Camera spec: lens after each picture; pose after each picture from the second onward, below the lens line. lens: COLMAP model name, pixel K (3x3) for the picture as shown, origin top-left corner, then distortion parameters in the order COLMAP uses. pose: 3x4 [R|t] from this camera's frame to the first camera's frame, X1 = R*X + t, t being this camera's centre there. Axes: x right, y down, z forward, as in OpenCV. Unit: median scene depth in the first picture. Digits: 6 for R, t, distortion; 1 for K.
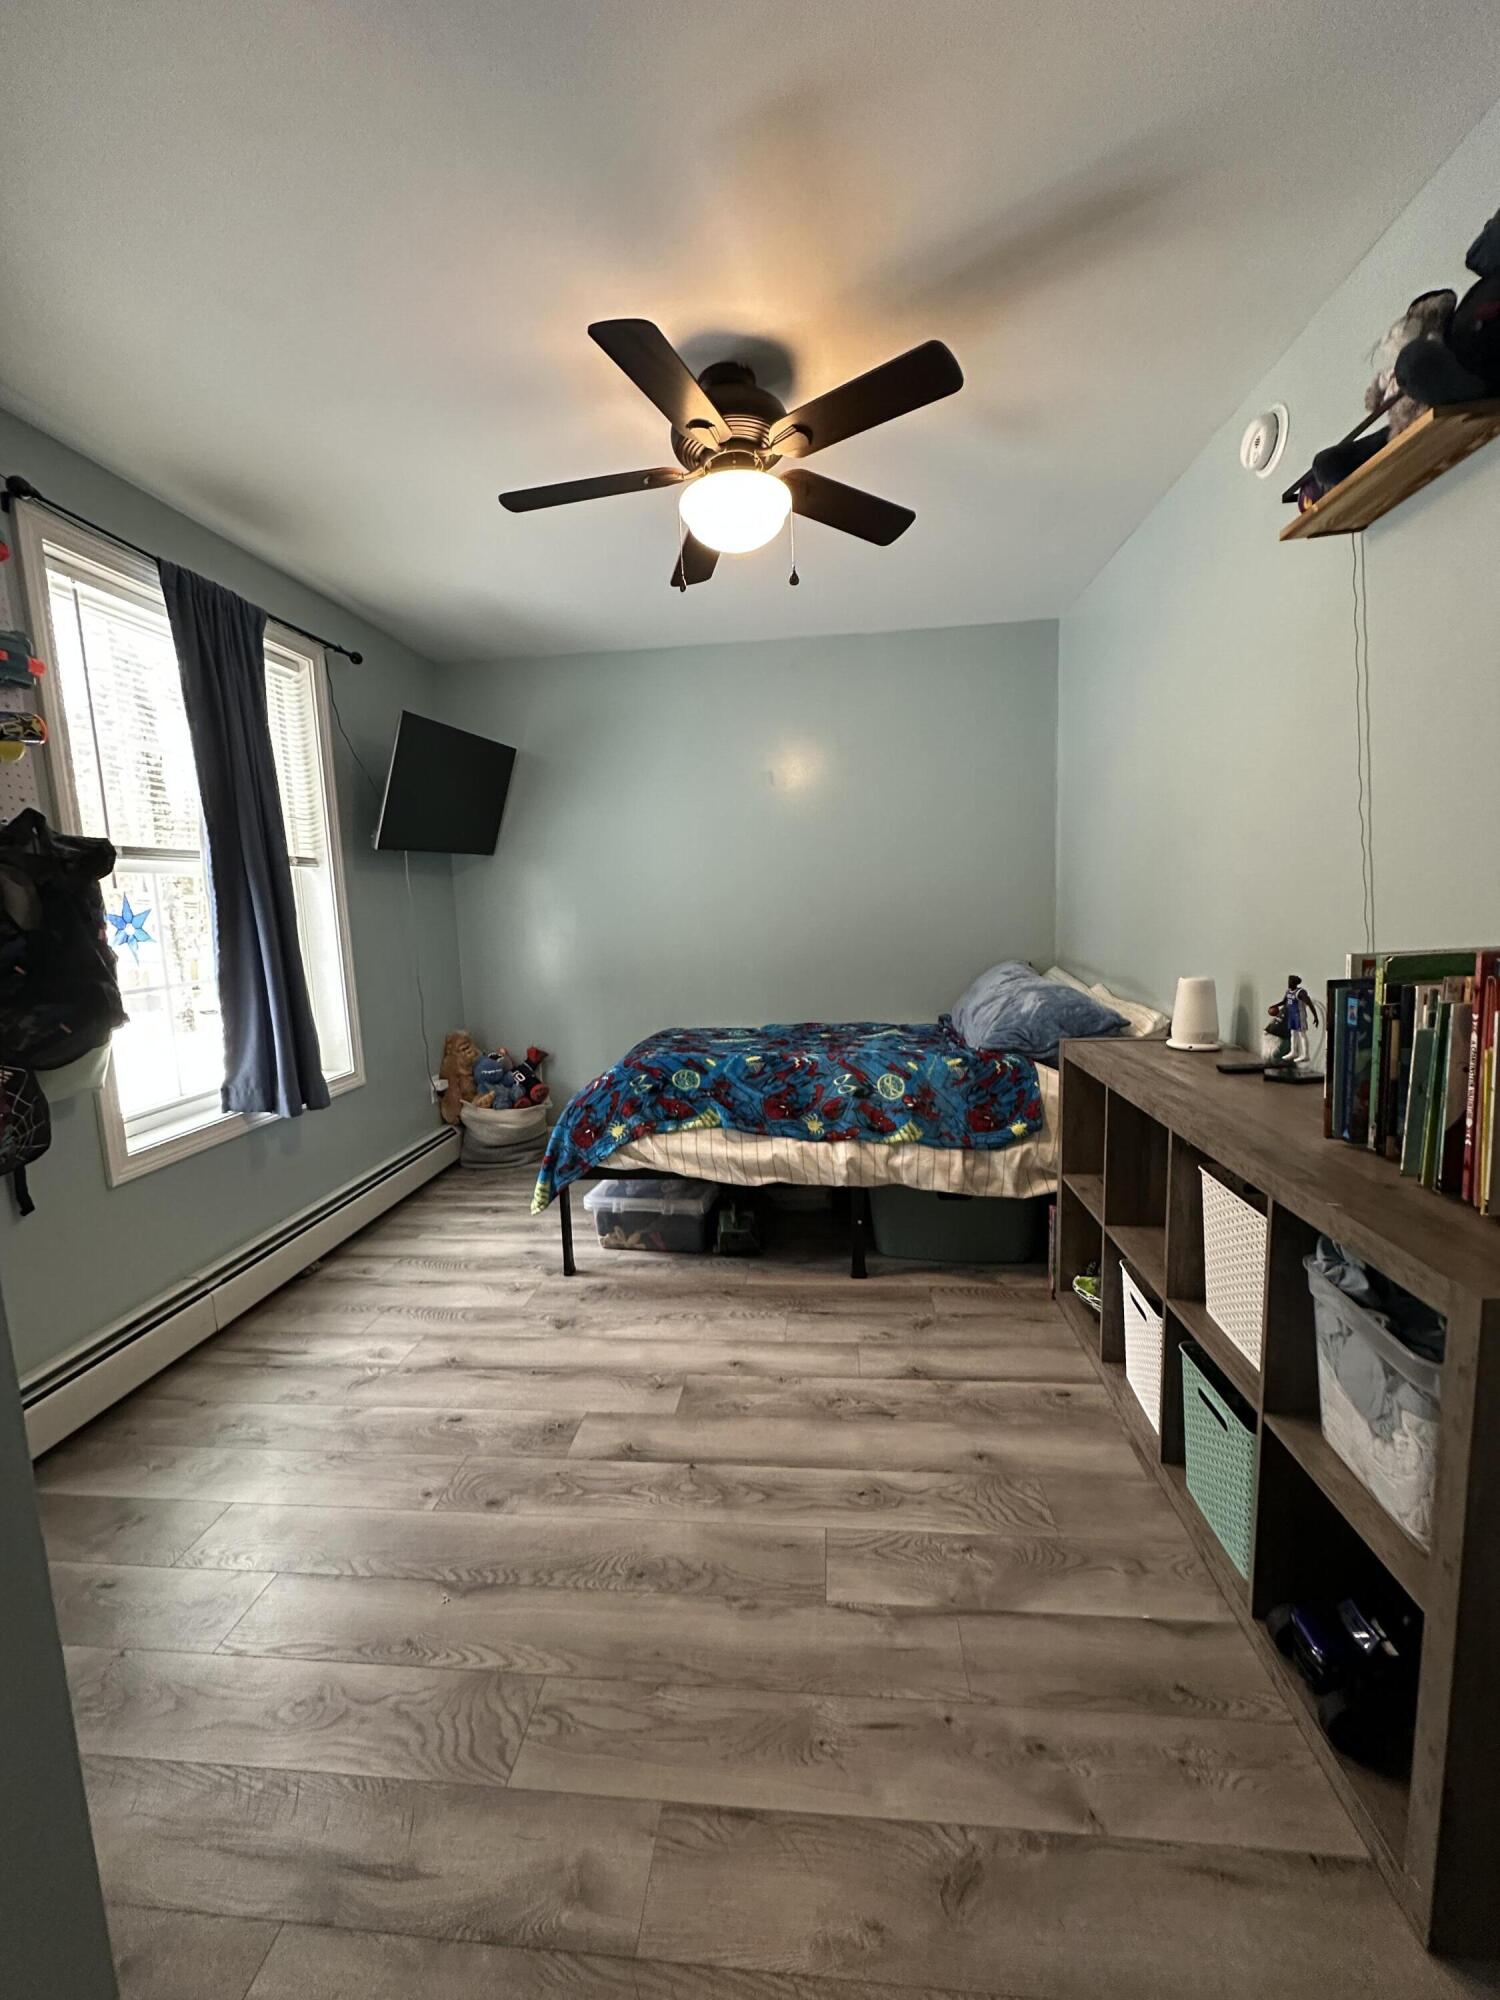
lens RADIAL K [[794.4, 0, 750.3], [0, 794.4, 1000.1], [0, 0, 1]] dist [-0.002904, 0.001334]
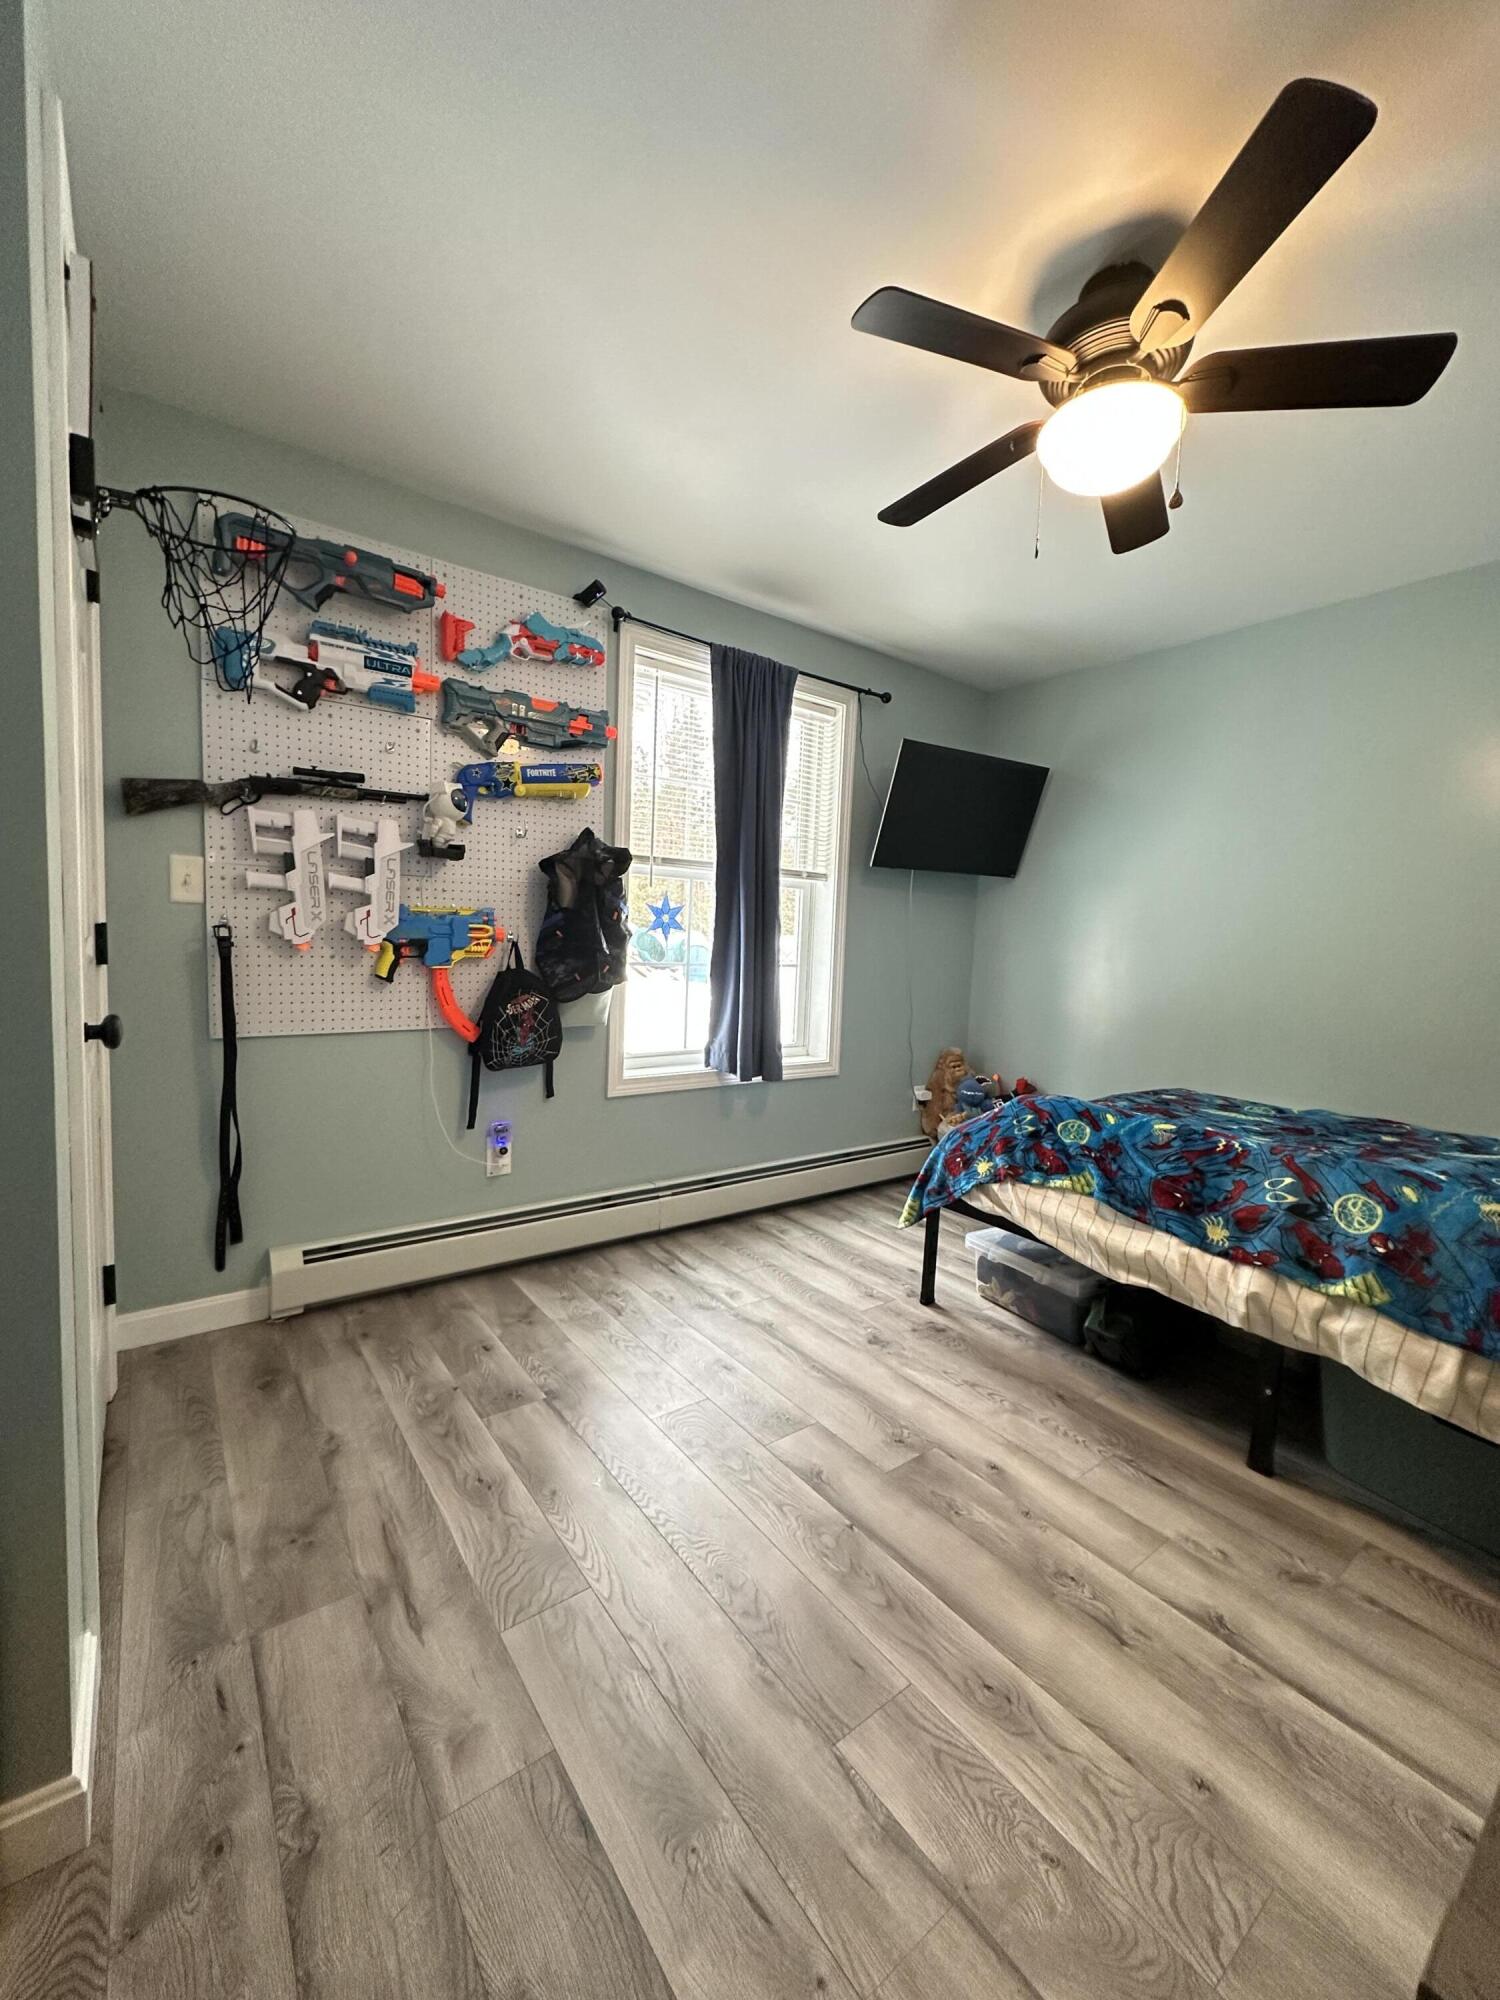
lens RADIAL K [[794.4, 0, 749.9], [0, 794.4, 1000.5], [0, 0, 1]] dist [-0.002904, 0.001334]
pose [[0.675044, 0.122176, -0.727590, 0.316278], [-0.158091, 0.987240, 0.019103, 0.000878], [0.720640, 0.102130, 0.685746, 0.177491]]
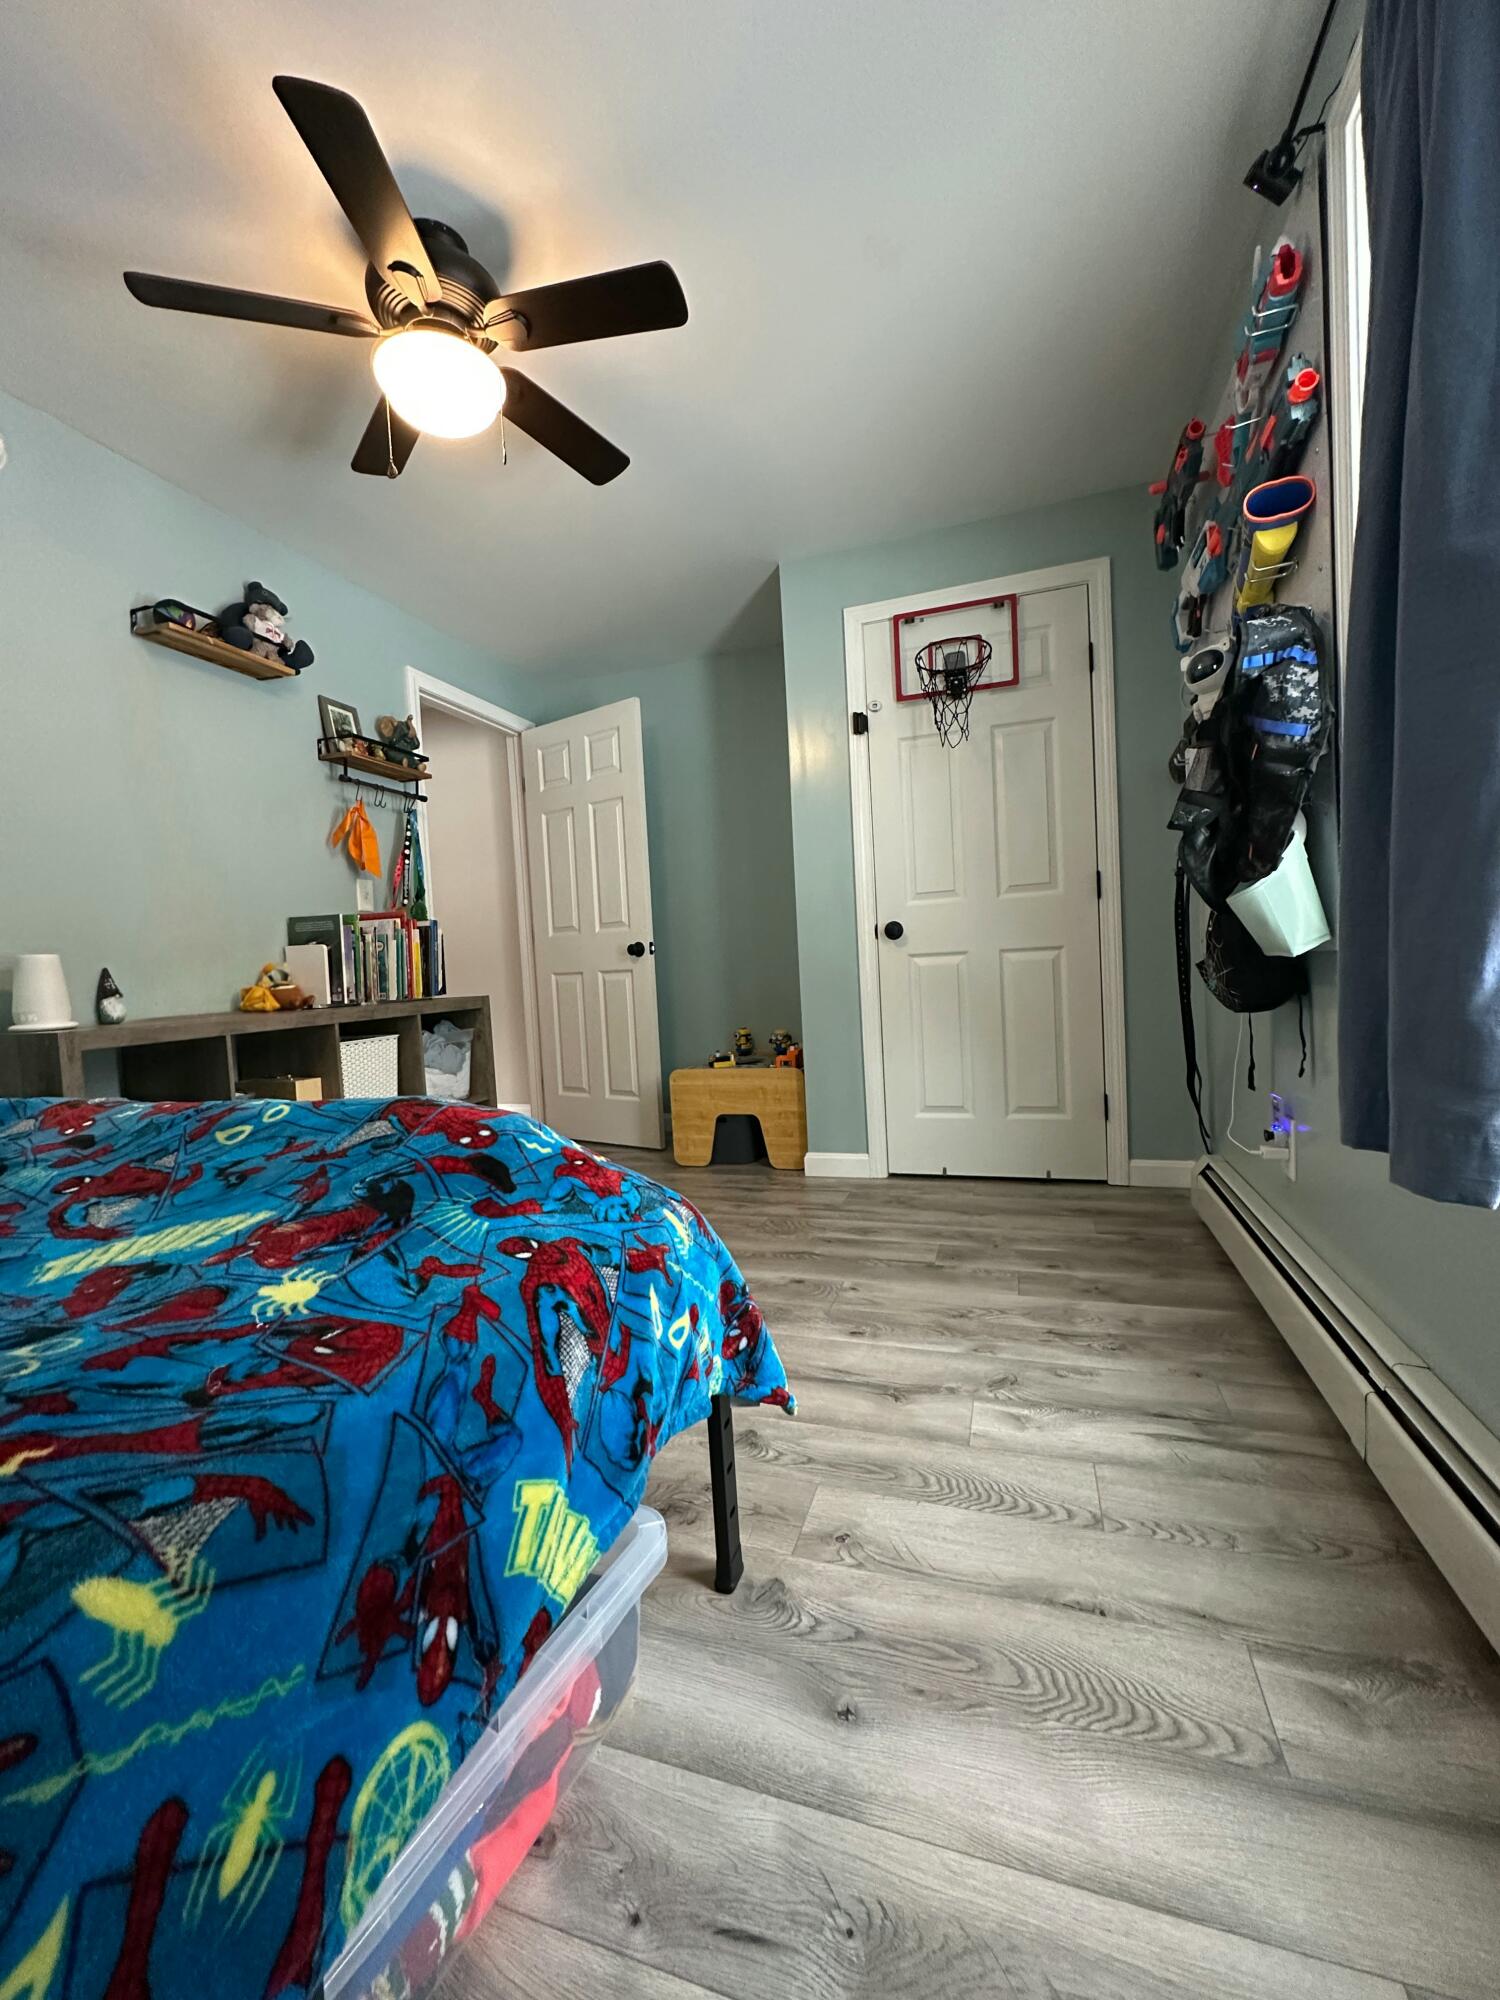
lens RADIAL K [[794.4, 0, 761.3], [0, 794.4, 1002.7], [0, 0, 1]] dist [-0.002904, 0.001334]
pose [[-0.973875, 0.074453, 0.214533, -0.404111], [0.110811, 0.980421, 0.162777, -0.020201], [-0.198213, 0.182297, -0.963057, 1.524914]]
